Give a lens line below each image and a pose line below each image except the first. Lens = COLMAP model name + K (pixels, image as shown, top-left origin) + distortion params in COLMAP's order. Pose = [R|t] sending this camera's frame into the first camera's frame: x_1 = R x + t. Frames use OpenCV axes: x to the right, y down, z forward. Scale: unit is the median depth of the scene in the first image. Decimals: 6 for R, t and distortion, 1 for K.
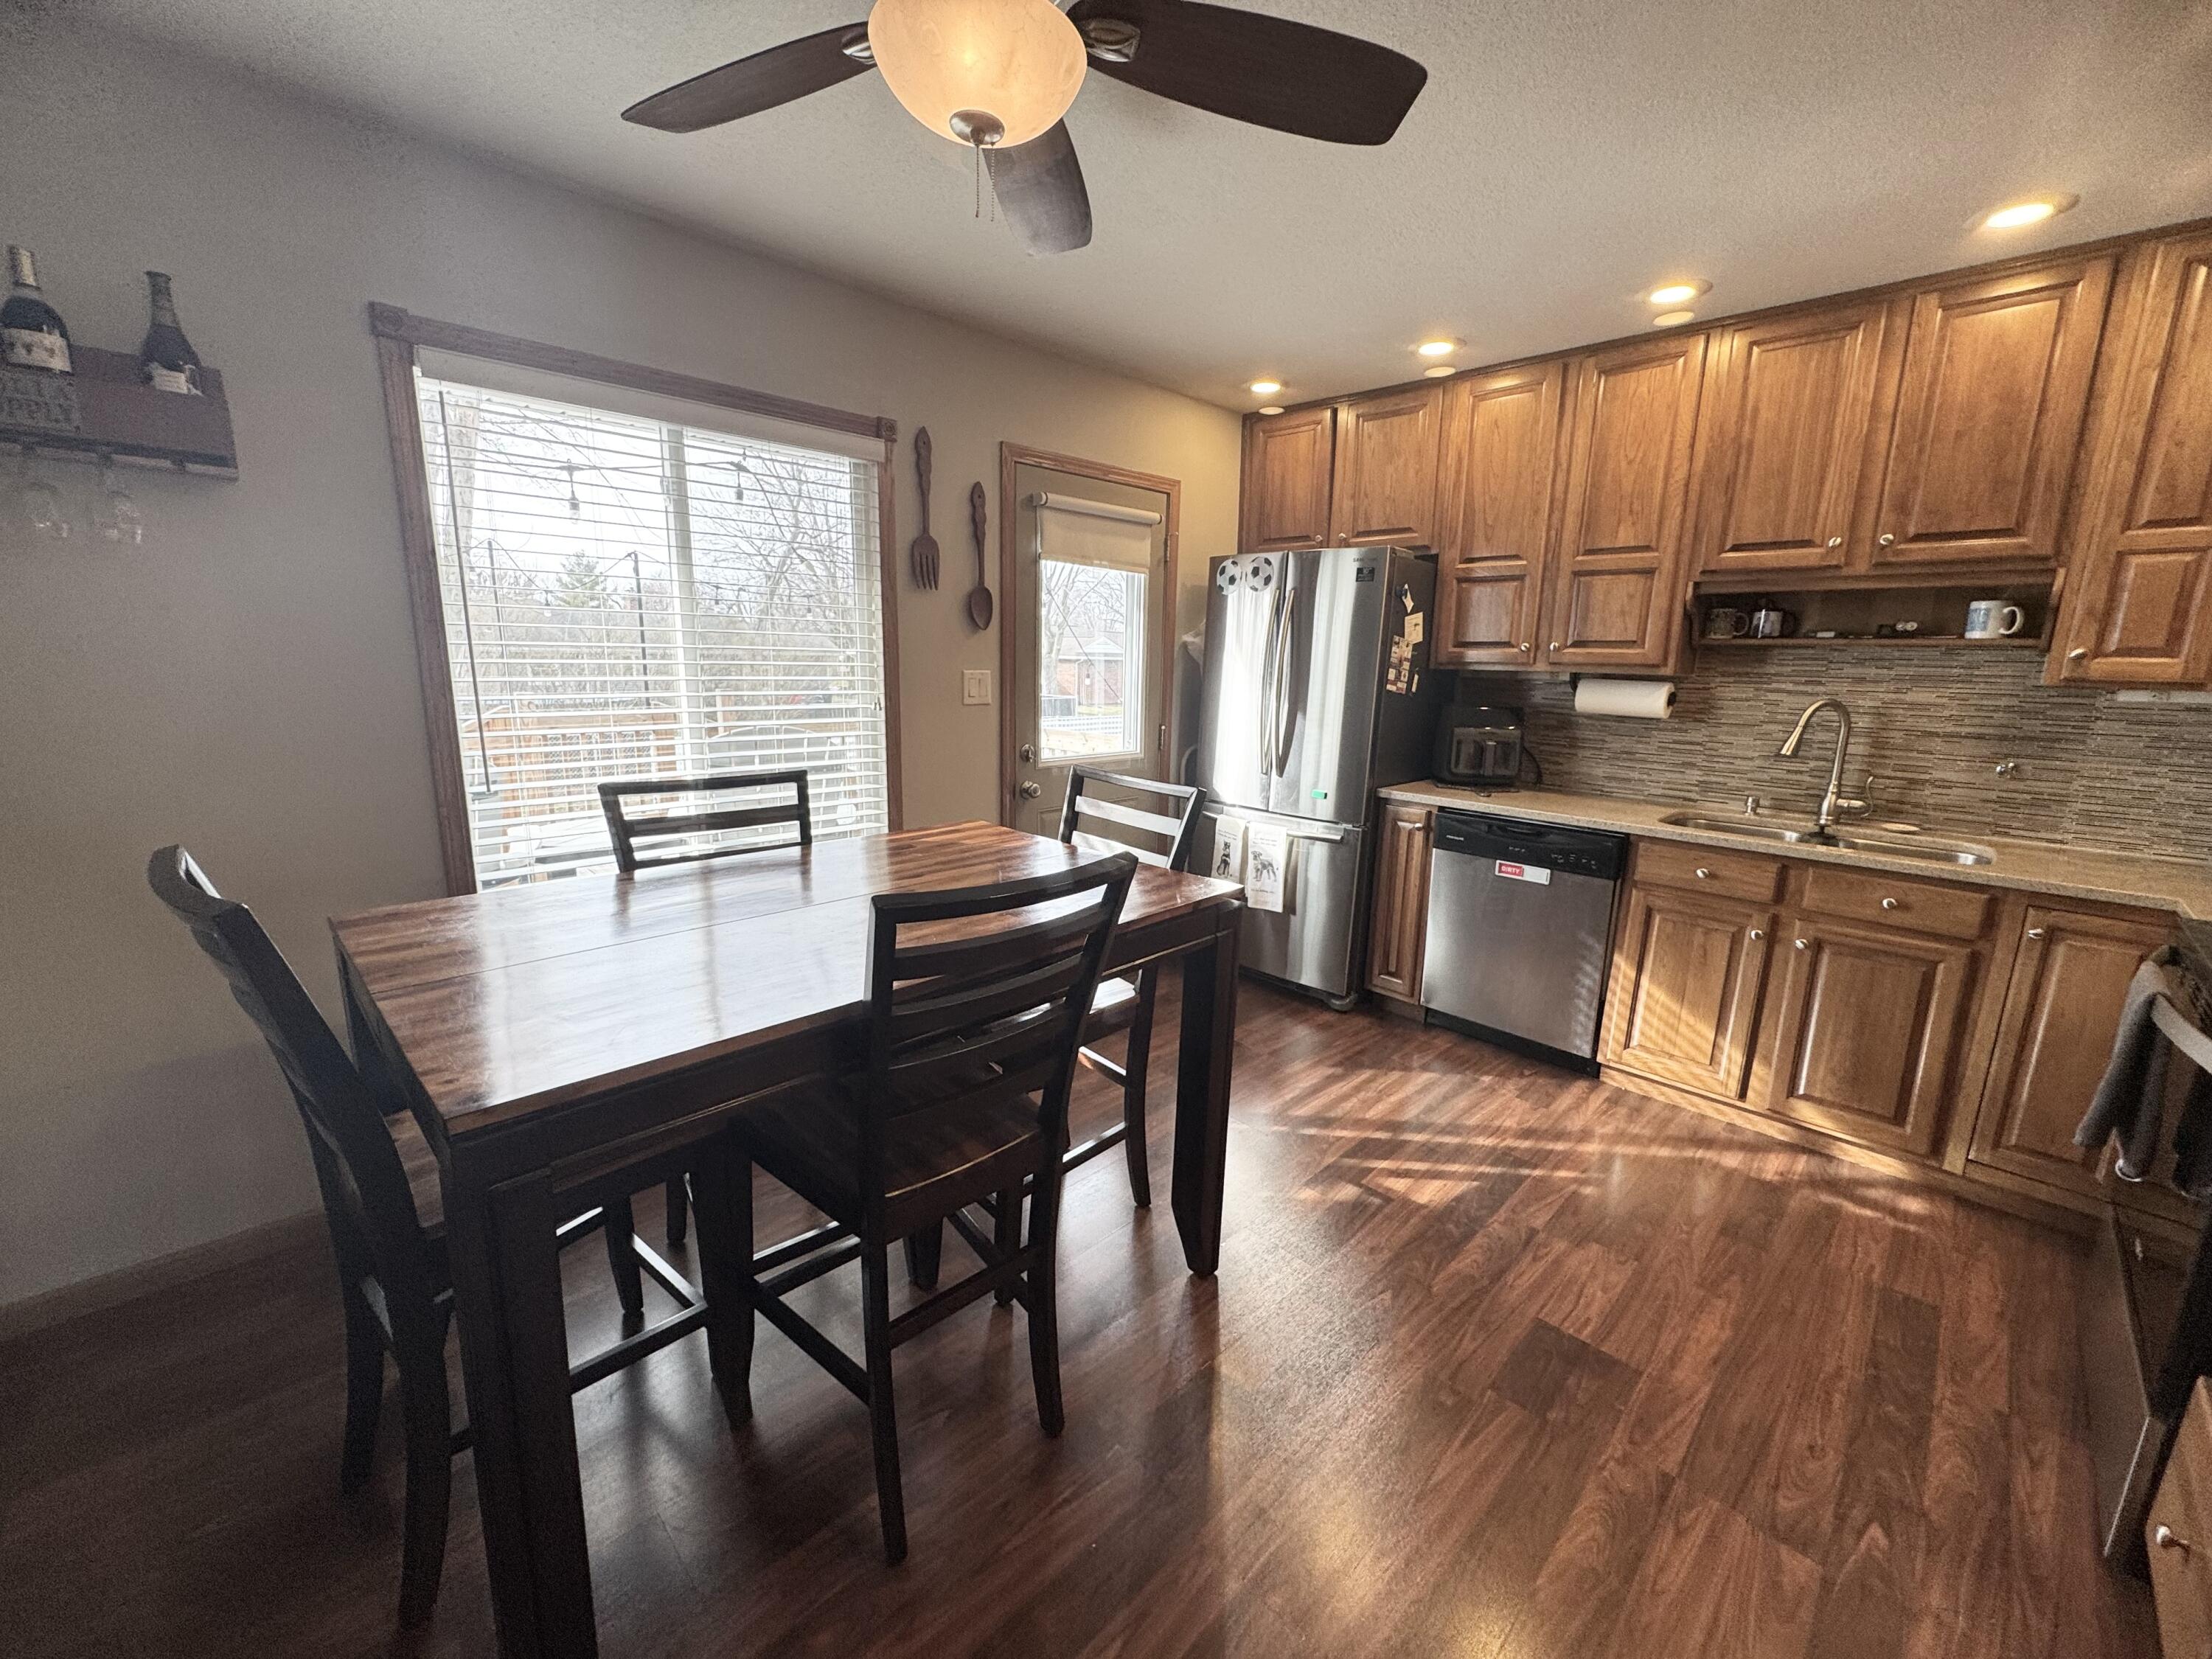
lens RADIAL K [[879.5, 0, 1110.6], [0, 879.5, 828.5], [0, 0, 1]] dist [-0.002074, 0.000032]
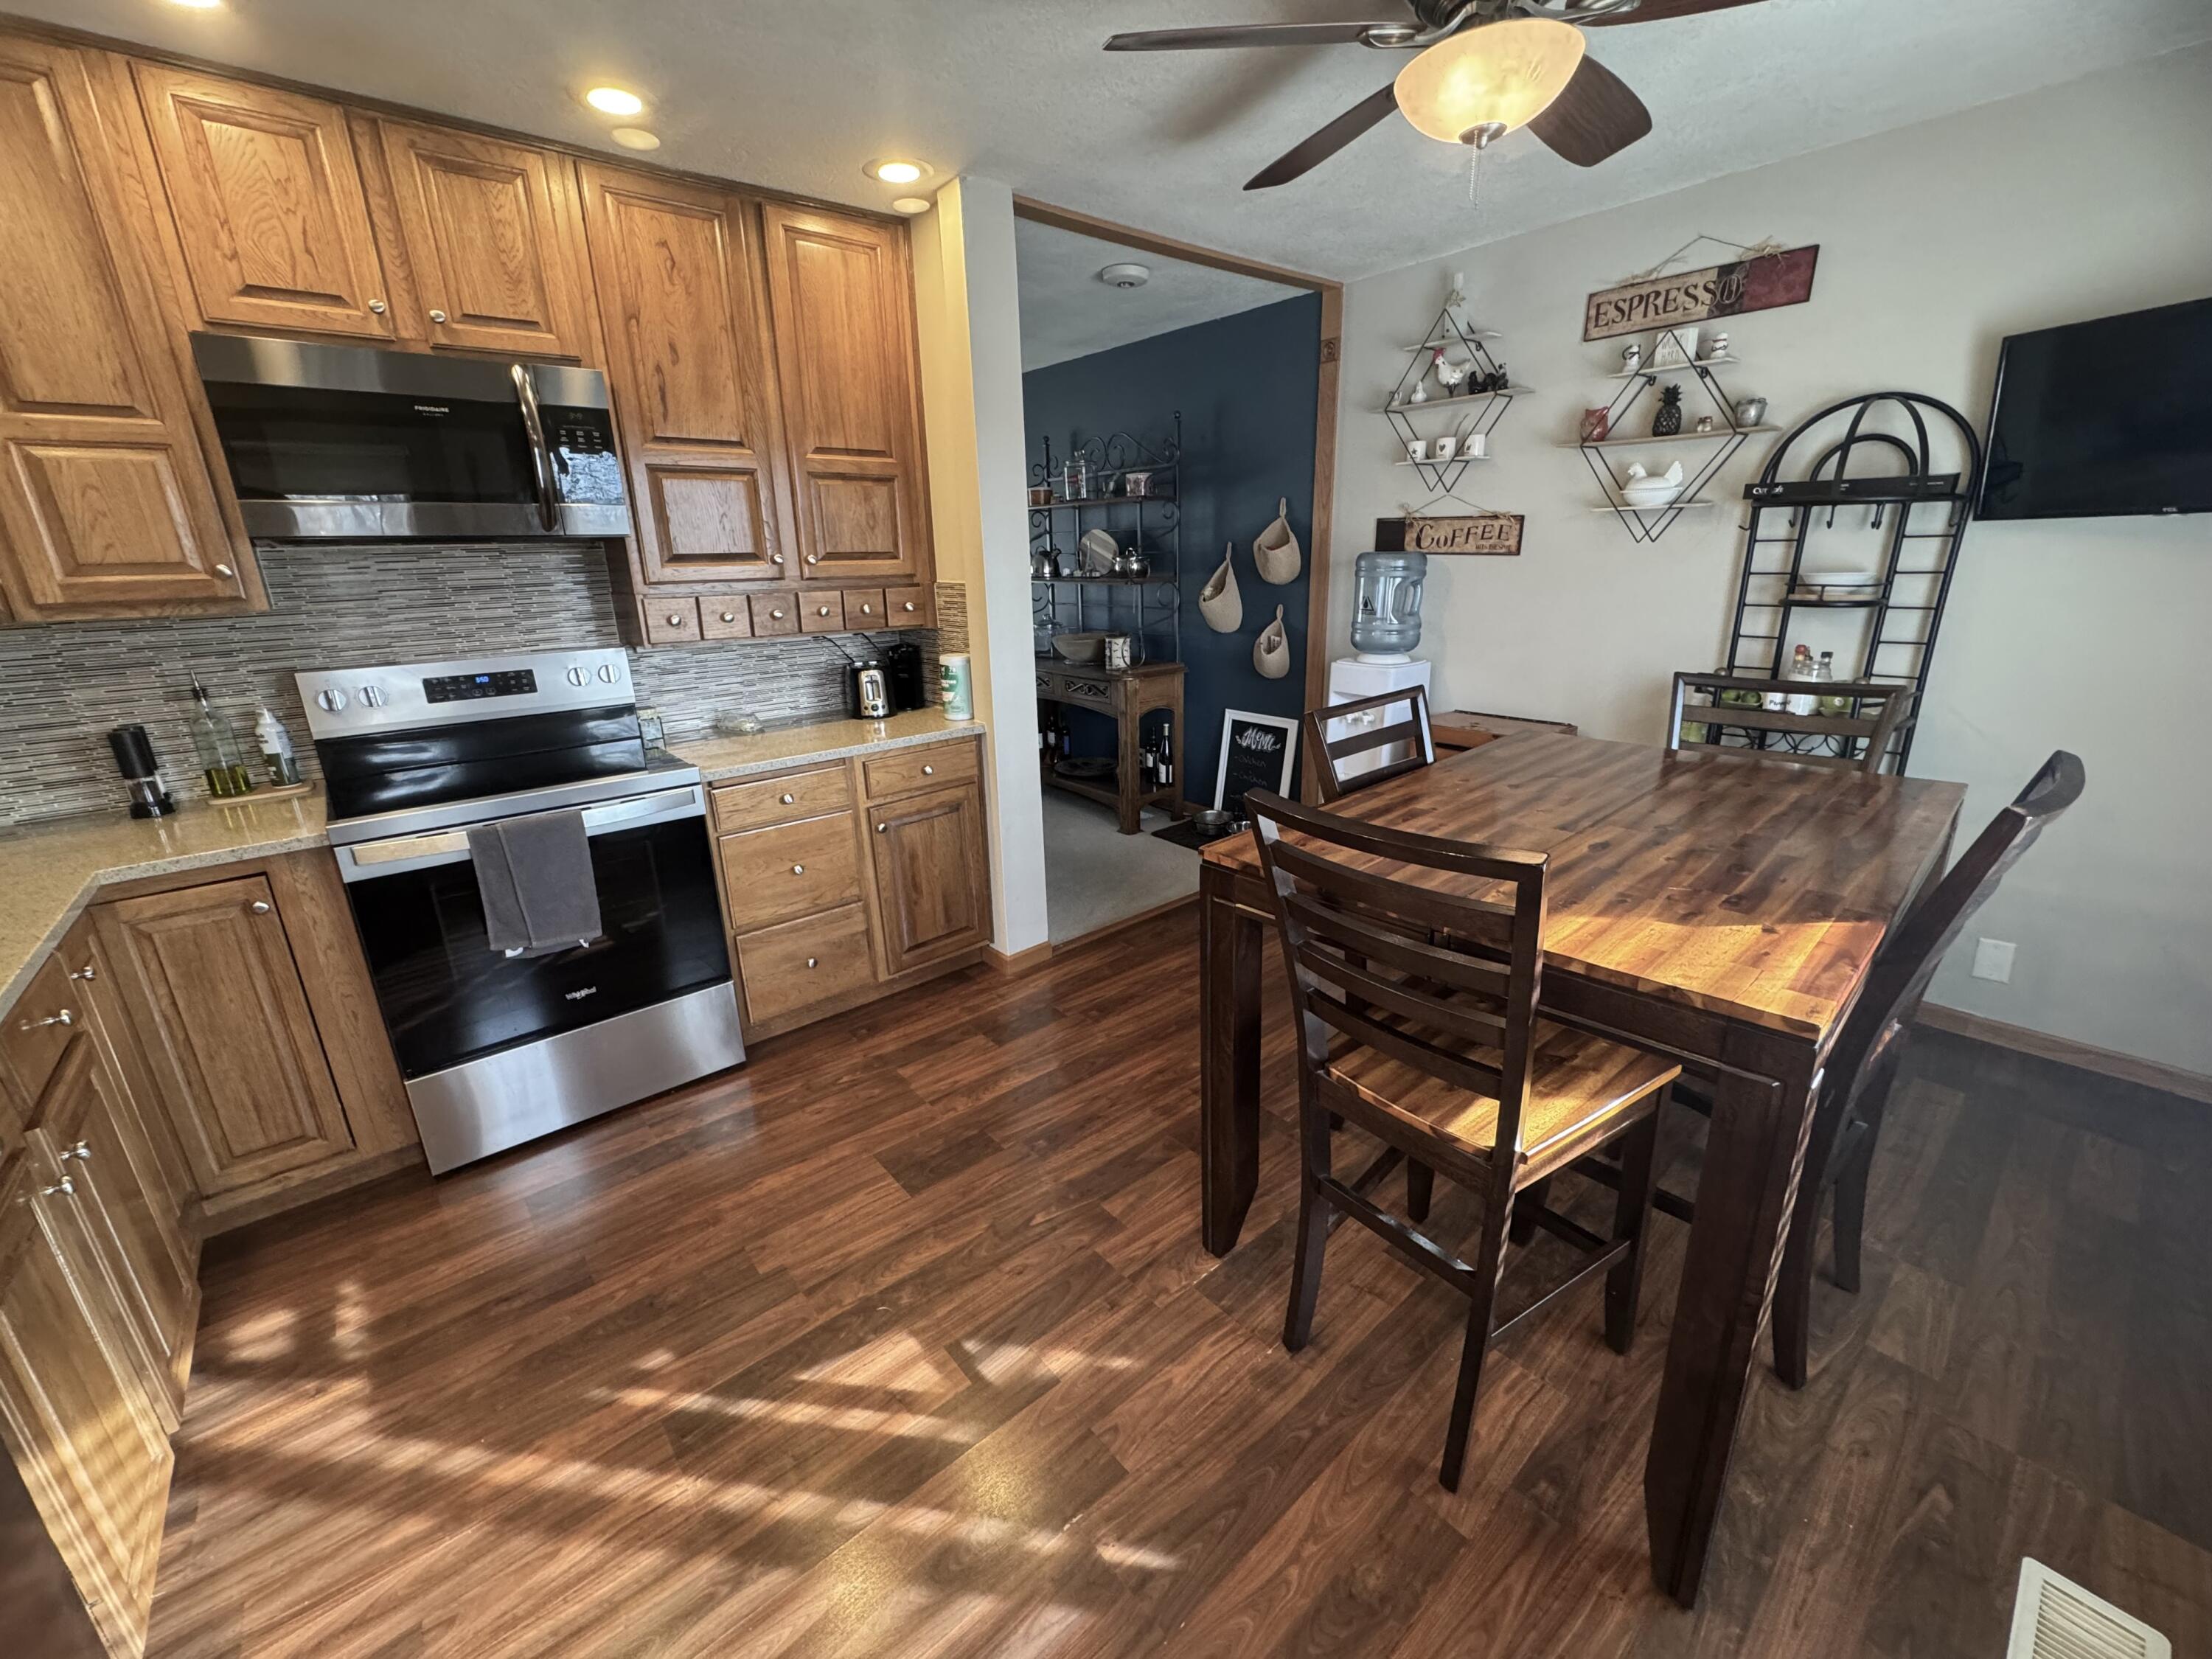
lens RADIAL K [[879.5, 0, 1110.6], [0, 879.5, 825.2], [0, 0, 1]] dist [-0.002074, 0.000032]
pose [[-0.997329, -0.018357, 0.070696, 0.116788], [0.018310, 0.874155, 0.485301, -0.251503], [-0.070708, 0.485299, -0.871484, 1.163815]]
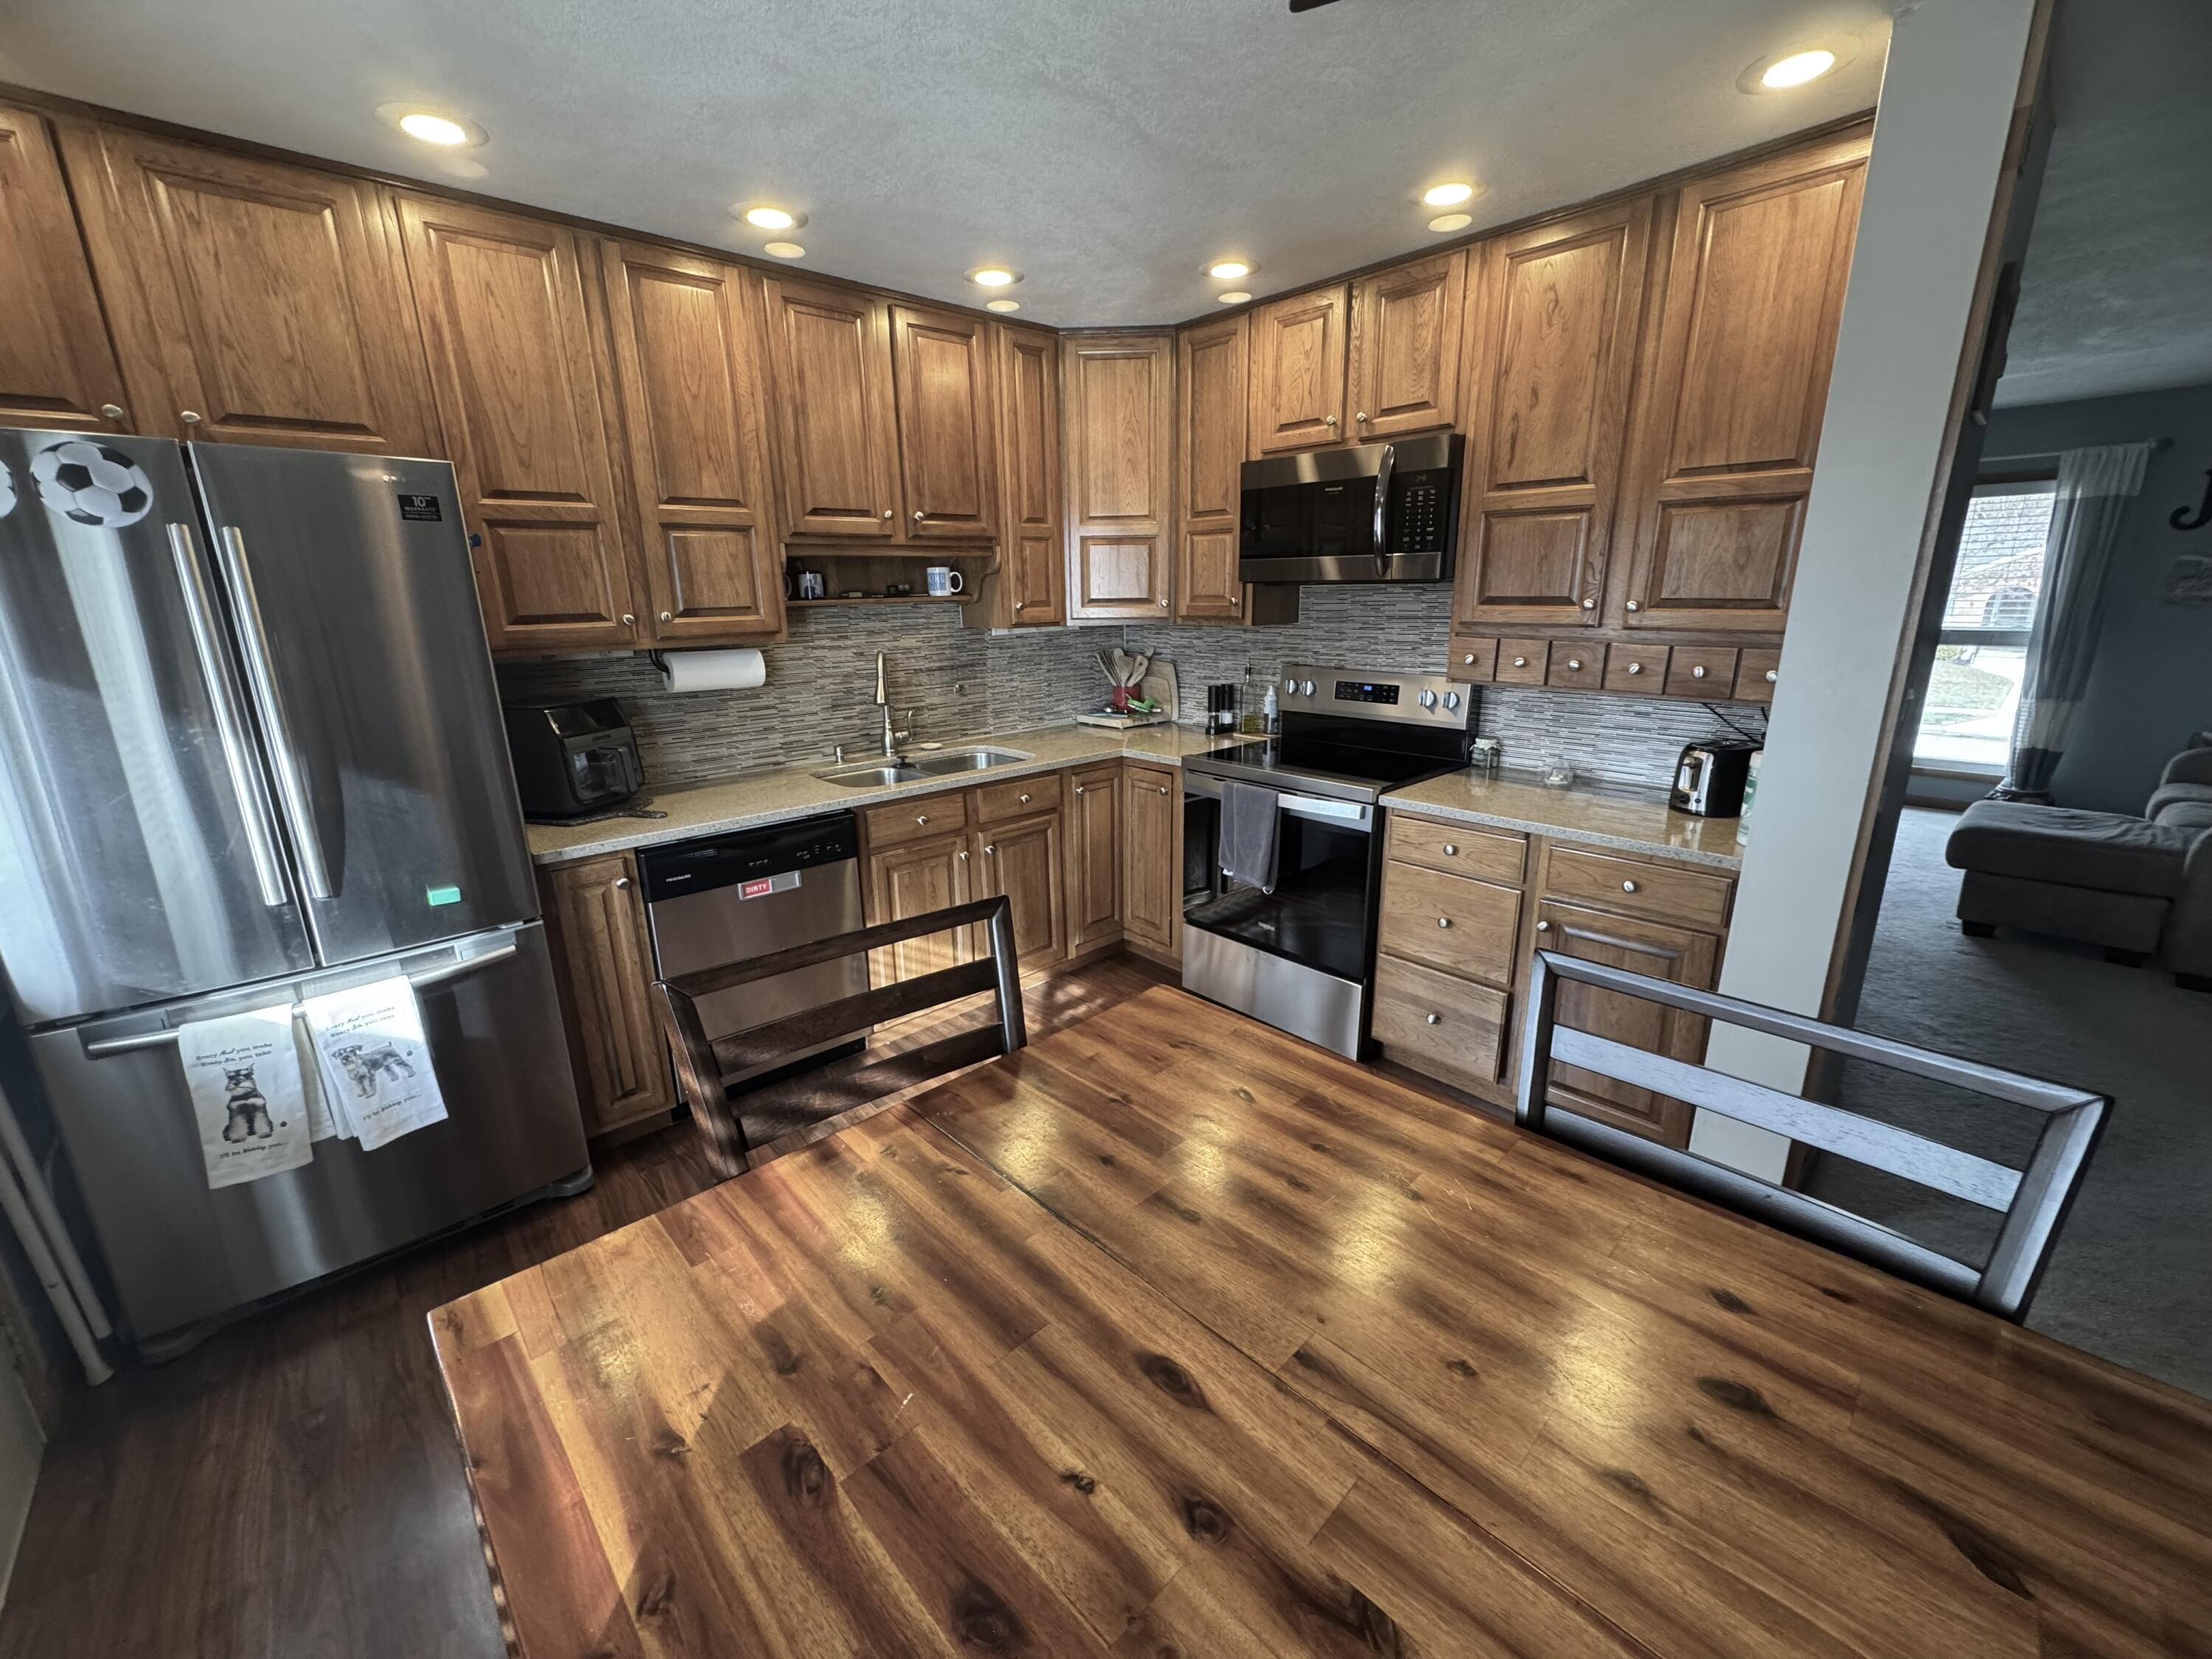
lens RADIAL K [[879.5, 0, 1102.2], [0, 879.5, 826.1], [0, 0, 1]] dist [-0.002074, 0.000032]
pose [[0.042652, -0.281805, 0.958523, -0.340113], [0.215027, 0.939502, 0.266644, -0.173081], [-0.975676, 0.194735, 0.100667, 0.629662]]
